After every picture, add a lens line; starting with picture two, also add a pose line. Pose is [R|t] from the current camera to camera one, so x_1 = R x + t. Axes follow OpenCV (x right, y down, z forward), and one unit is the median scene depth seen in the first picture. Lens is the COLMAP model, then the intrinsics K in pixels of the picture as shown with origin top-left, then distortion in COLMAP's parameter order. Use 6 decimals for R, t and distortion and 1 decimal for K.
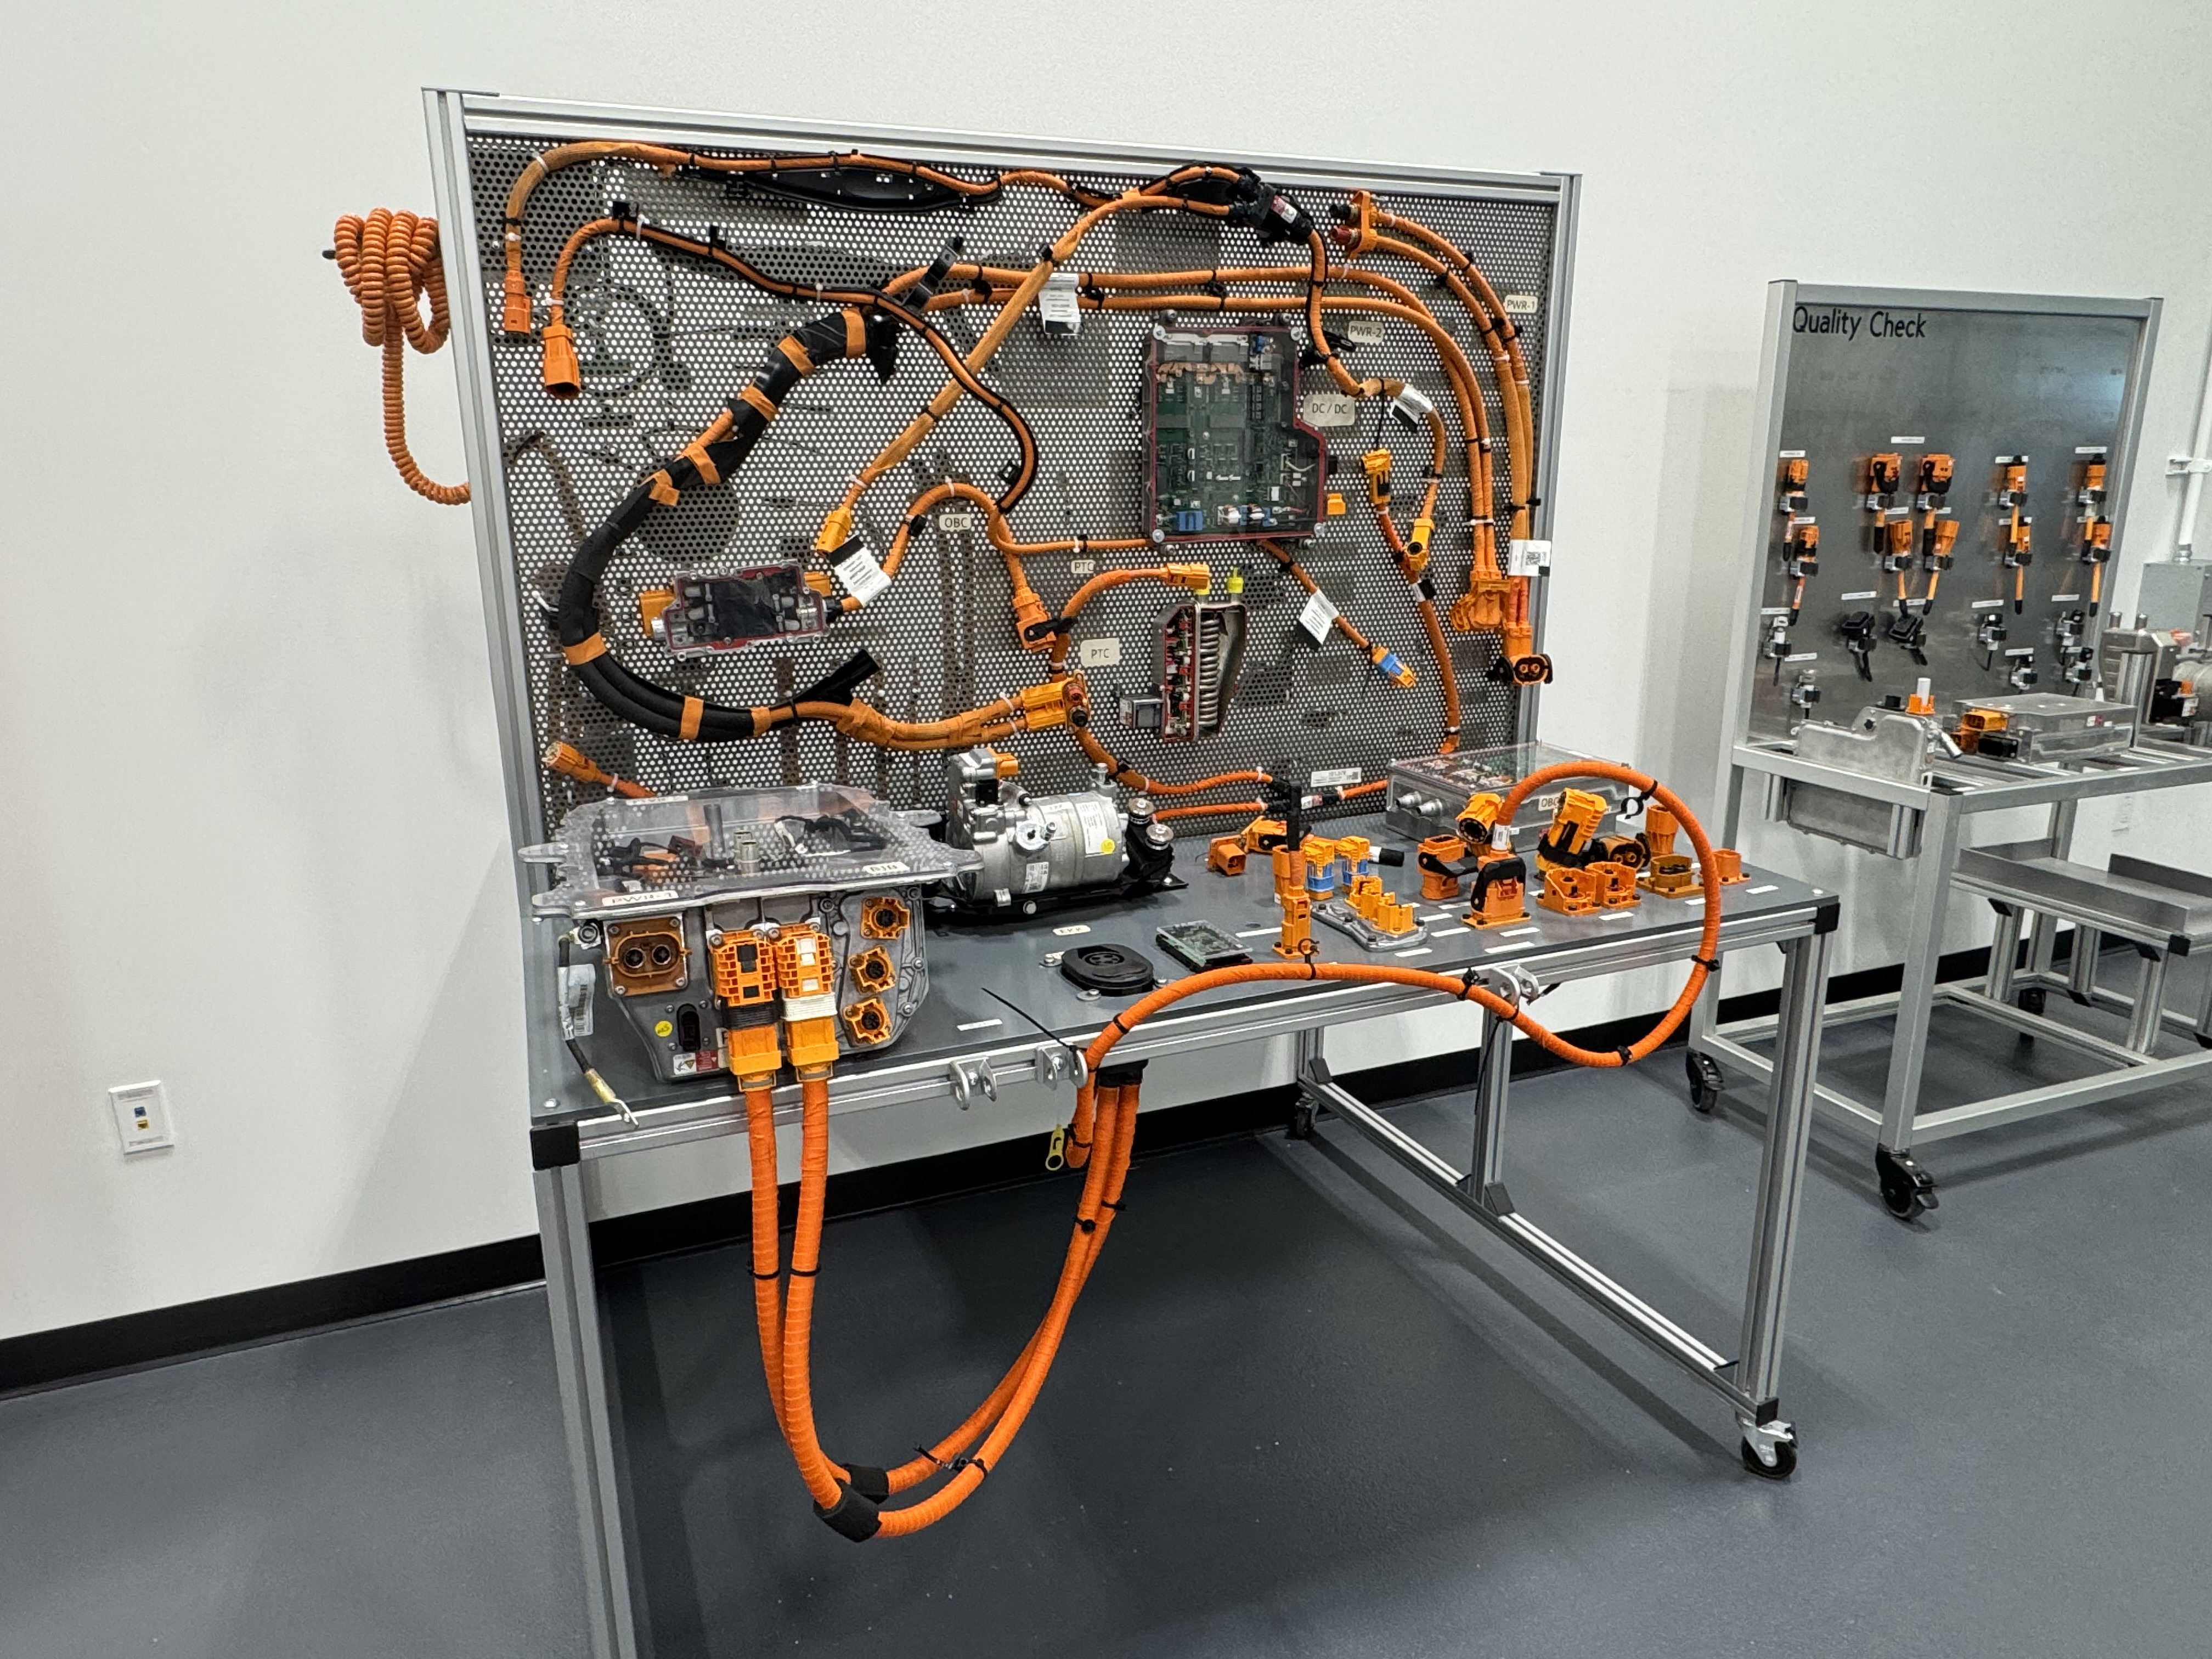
lens RADIAL K [[1410.9, 0, 1105.5], [0, 1410.9, 822.9], [0, 0, 1]] dist [0.001394, -0.000184]
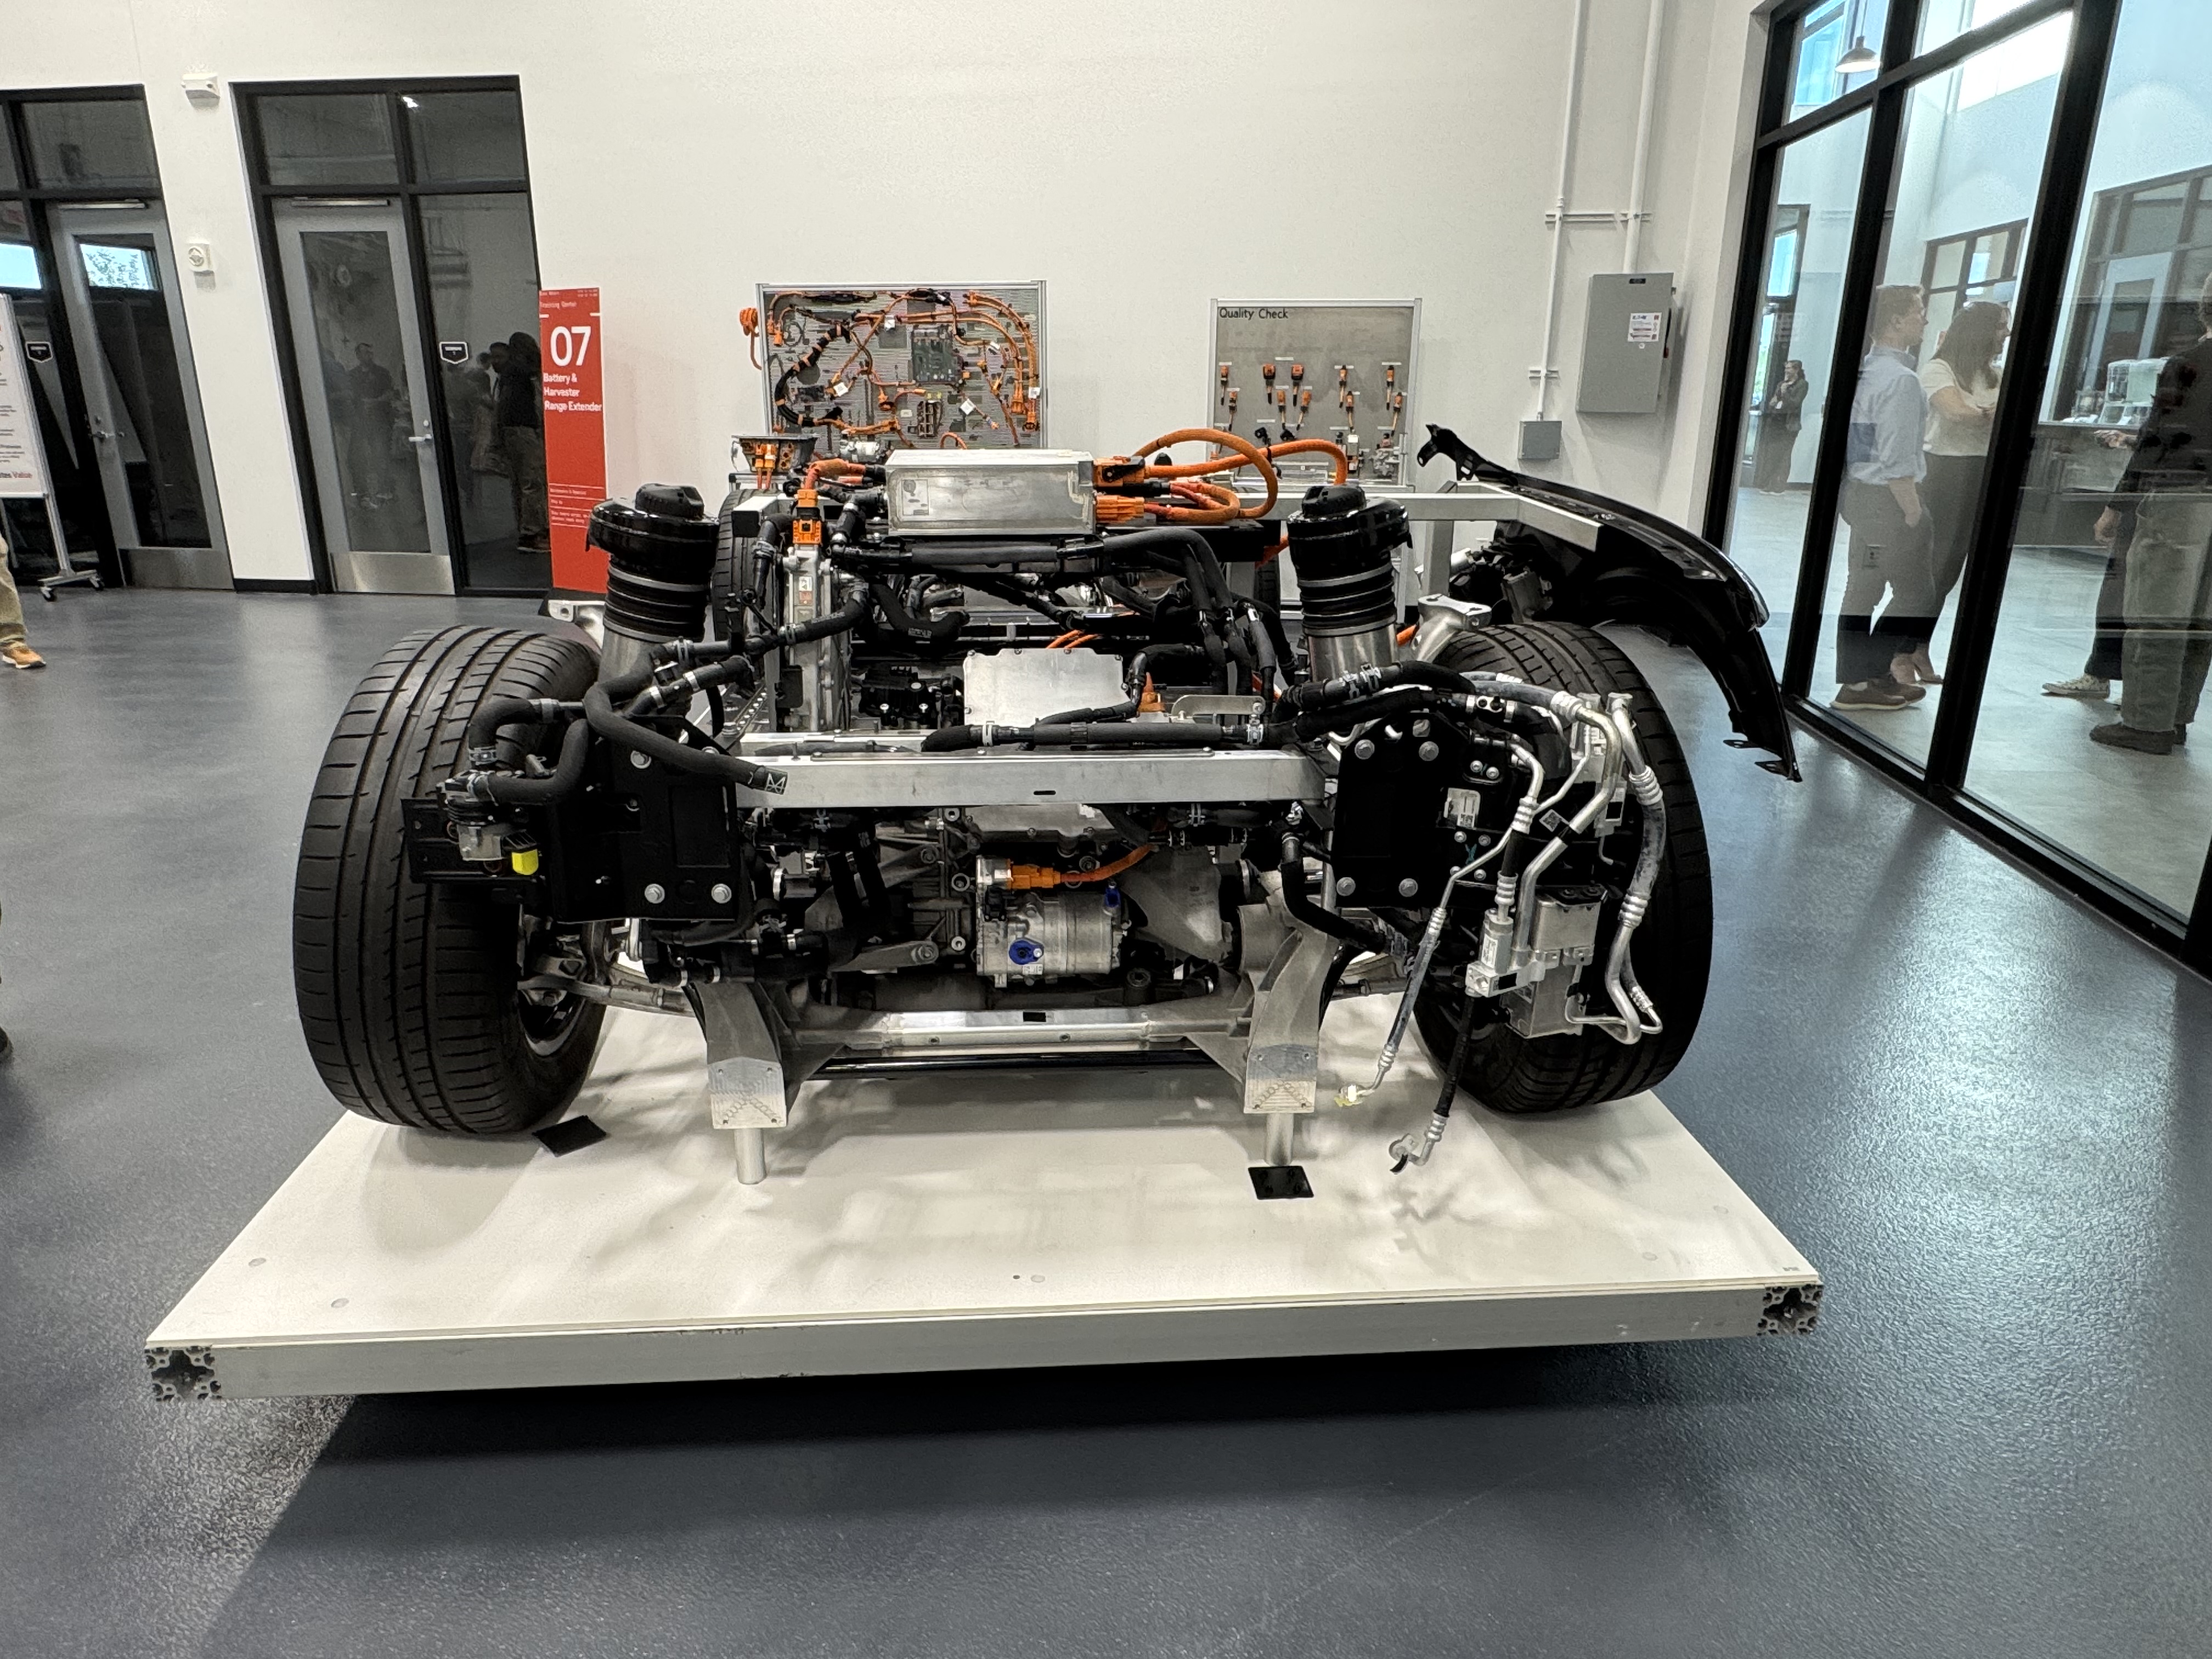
lens RADIAL K [[1410.9, 0, 1105.6], [0, 1410.9, 834.1], [0, 0, 1]] dist [0.001394, -0.000184]
pose [[0.863958, 0.166894, -0.475103, 2.782273], [-0.138830, 0.985859, 0.093855, 0.643447], [0.484048, -0.015128, 0.874911, -2.373213]]
